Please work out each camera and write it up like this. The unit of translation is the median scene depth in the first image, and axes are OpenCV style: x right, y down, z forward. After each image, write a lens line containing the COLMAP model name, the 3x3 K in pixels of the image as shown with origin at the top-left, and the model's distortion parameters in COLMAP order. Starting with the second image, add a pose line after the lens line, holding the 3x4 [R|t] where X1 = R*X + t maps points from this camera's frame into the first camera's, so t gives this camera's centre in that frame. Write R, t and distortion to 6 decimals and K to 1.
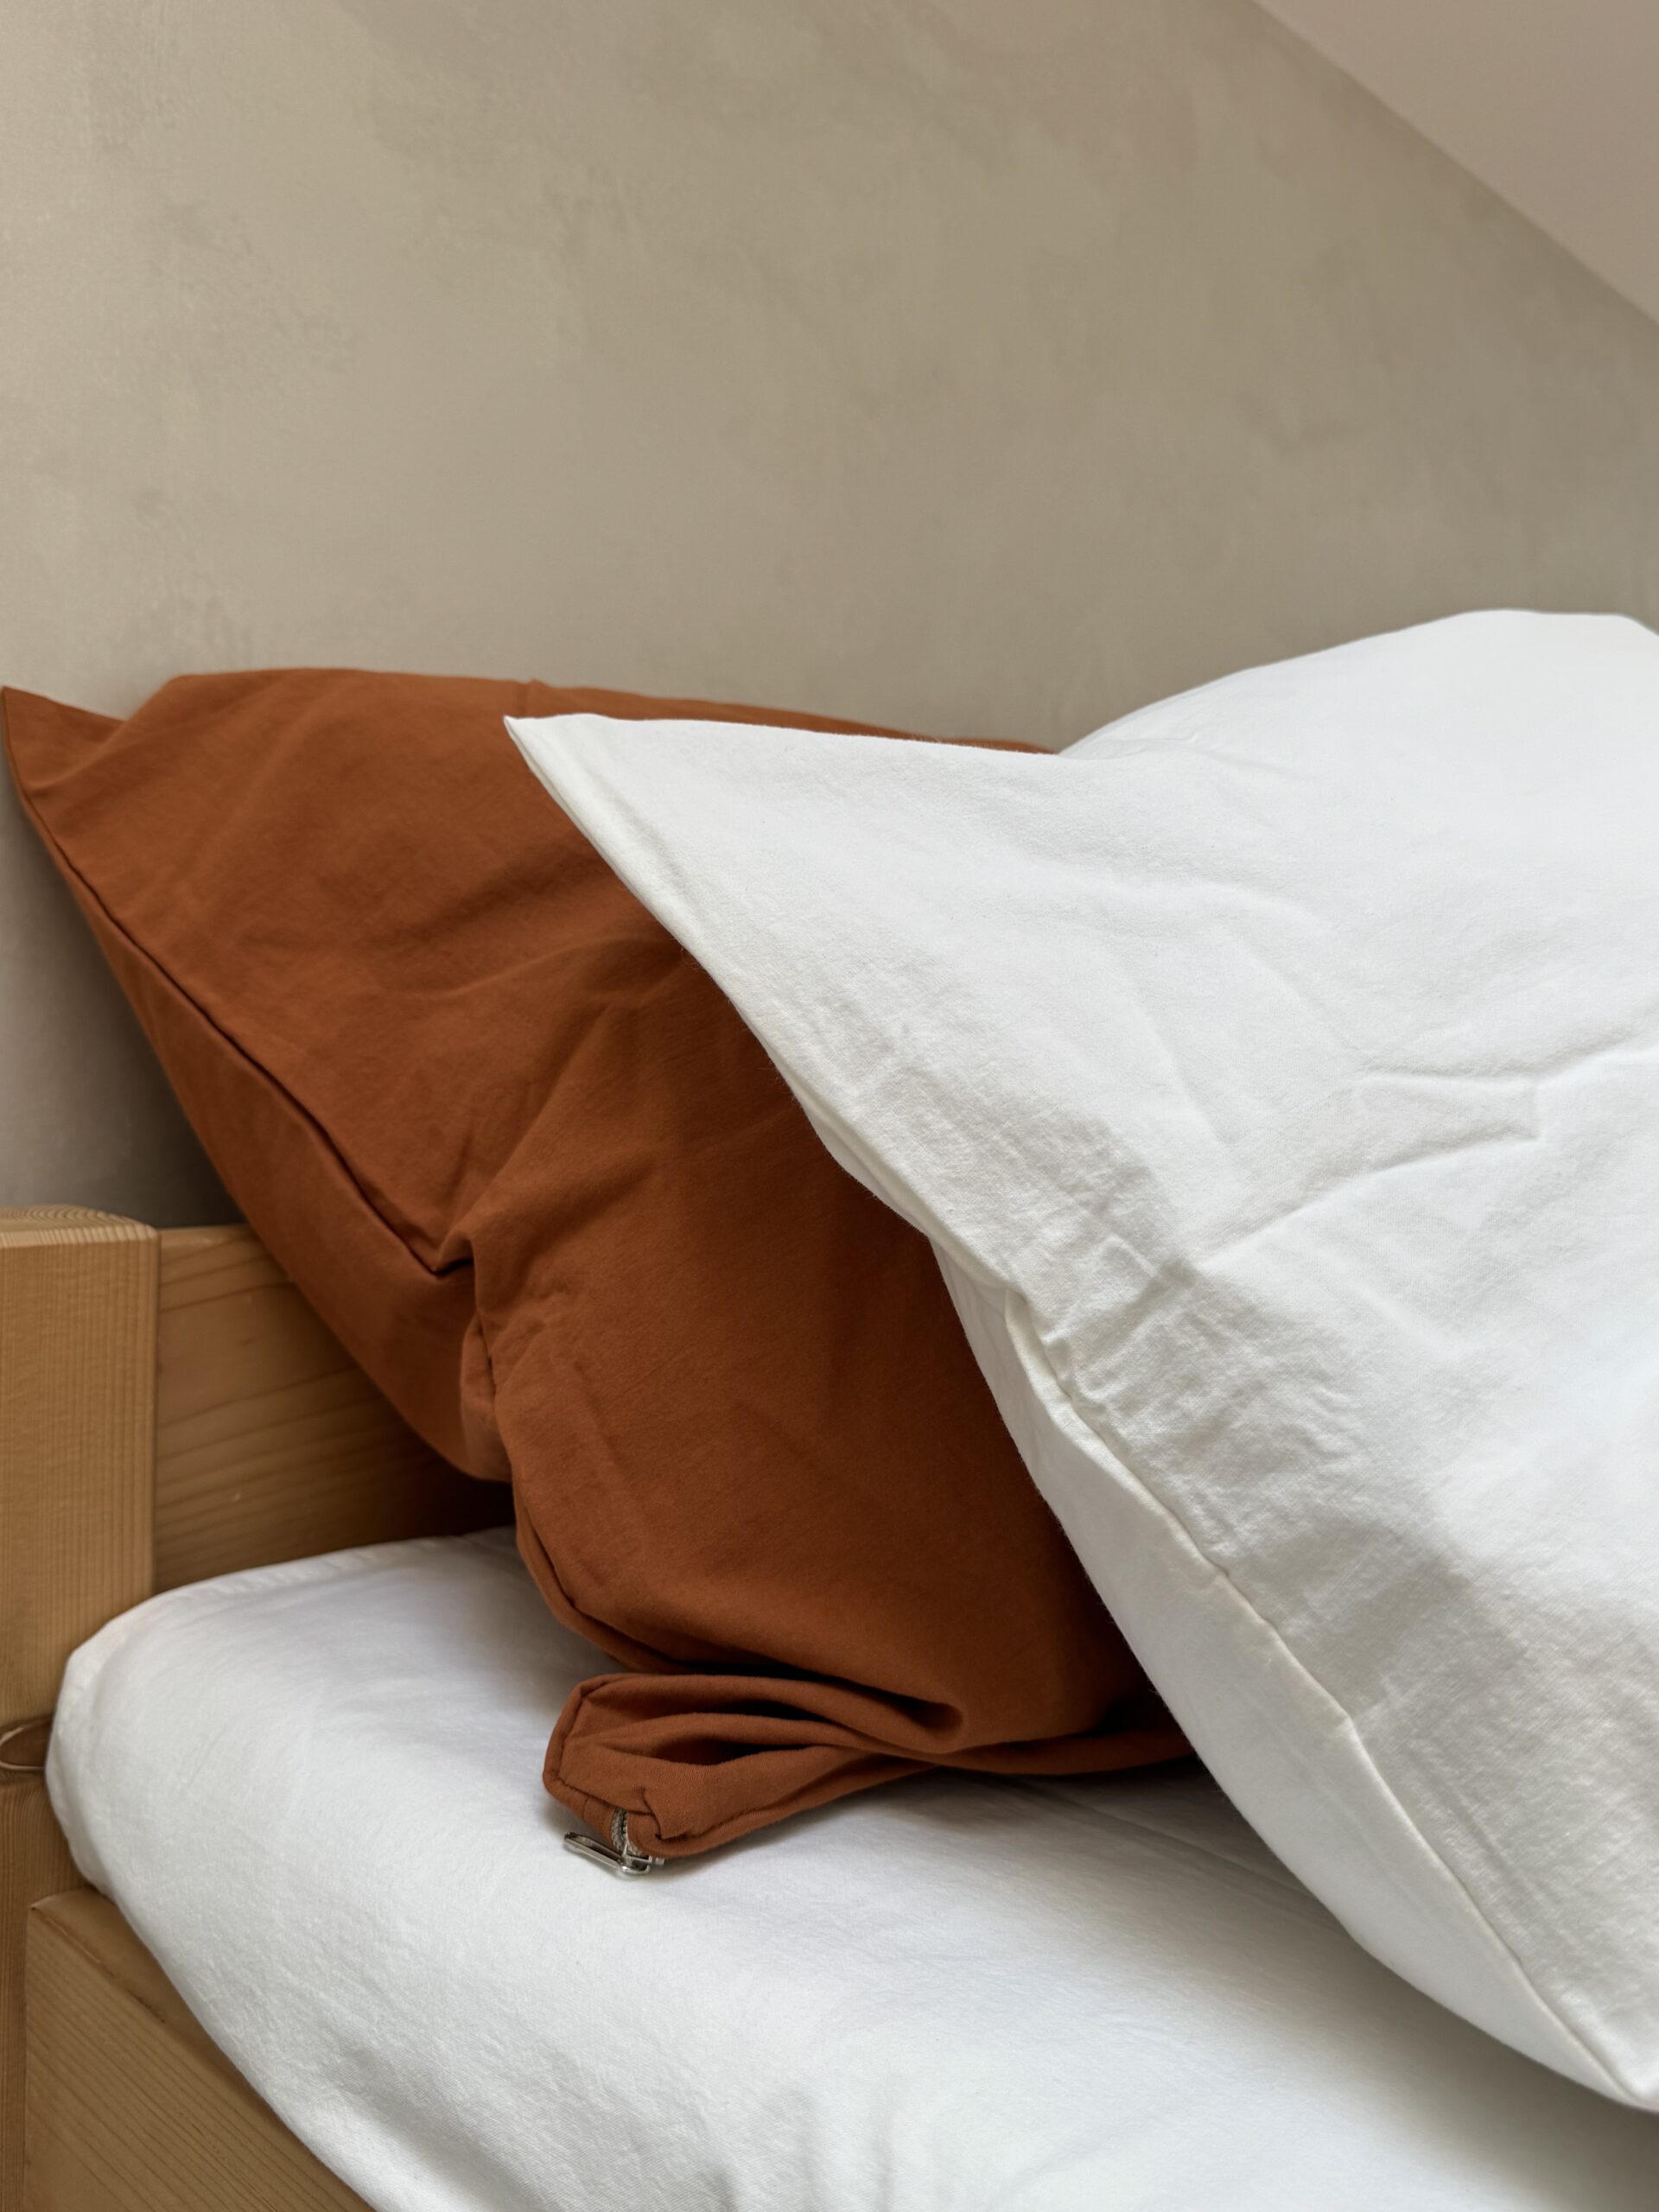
lens RADIAL K [[2320.9, 0, 849.9], [0, 2320.9, 934.5], [0, 0, 1]] dist [0.048732, -0.138934]
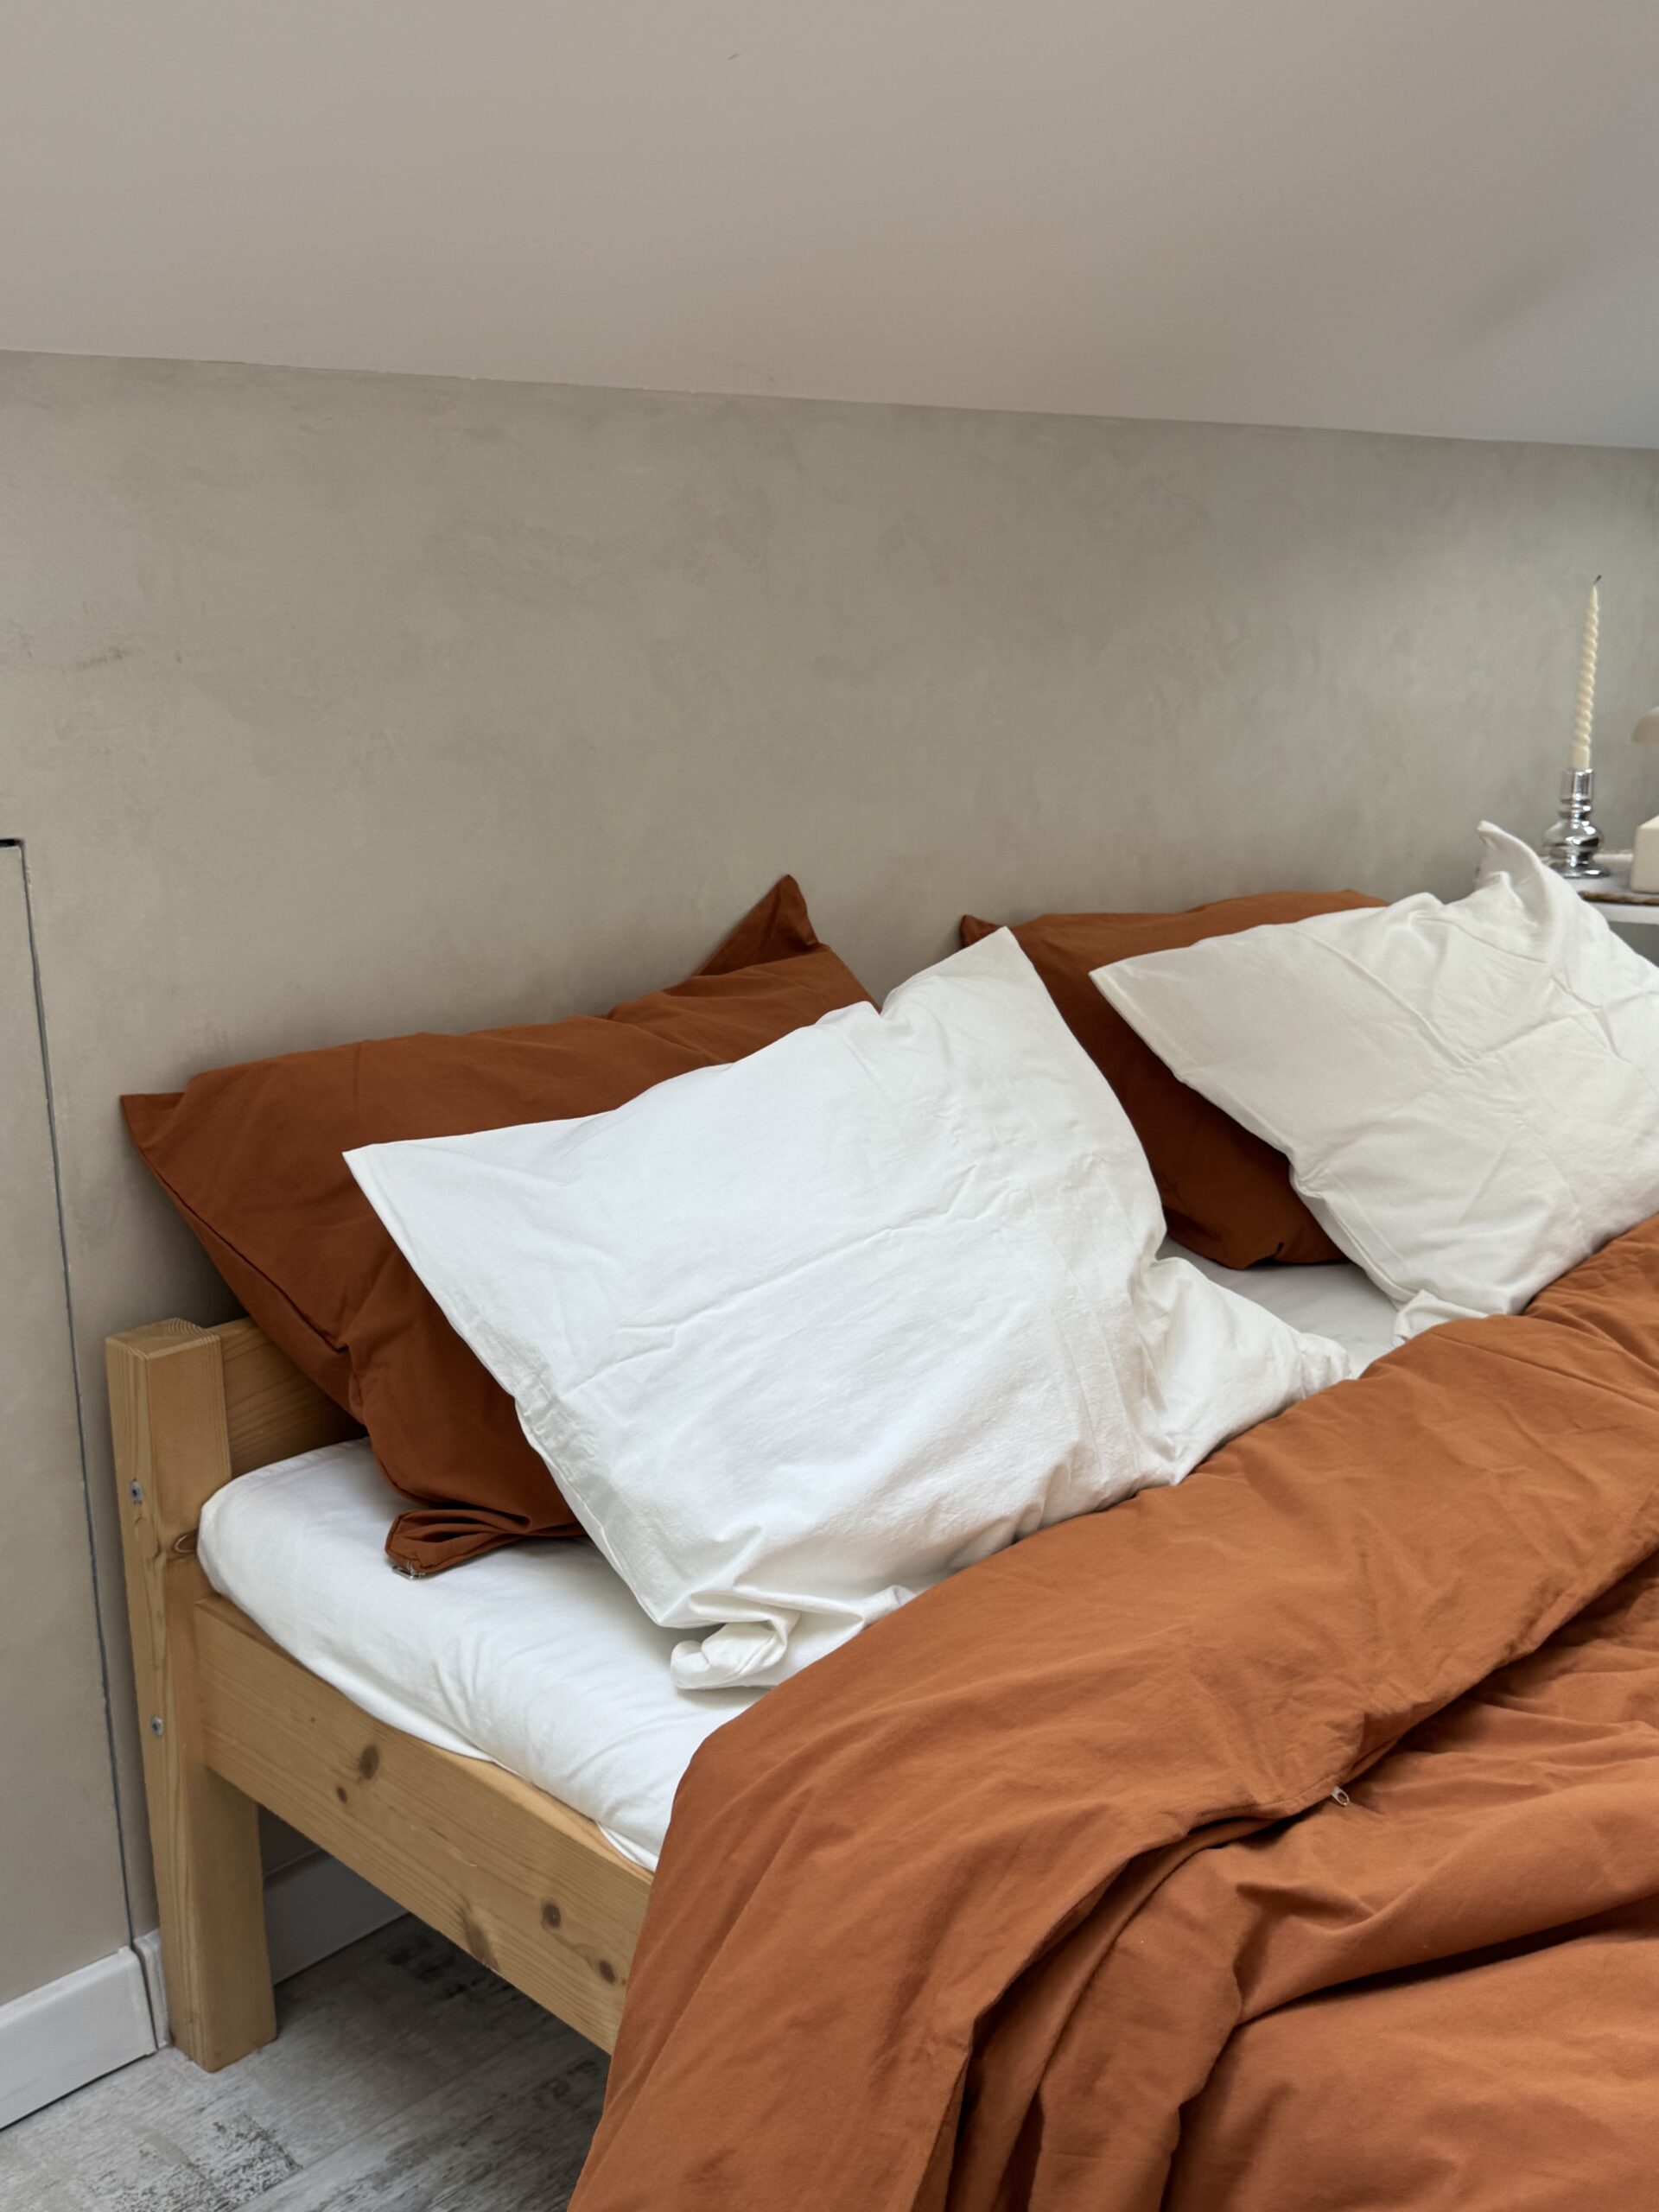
lens RADIAL K [[2192.6, 0, 762.2], [0, 2192.6, 1135.6], [0, 0, 1]] dist [0.077868, 0.000000]
pose [[0.998680, -0.051315, -0.002017, 0.371765], [0.050719, 0.979416, 0.195377, -0.658409], [-0.008050, -0.195221, 0.980726, -1.603522]]
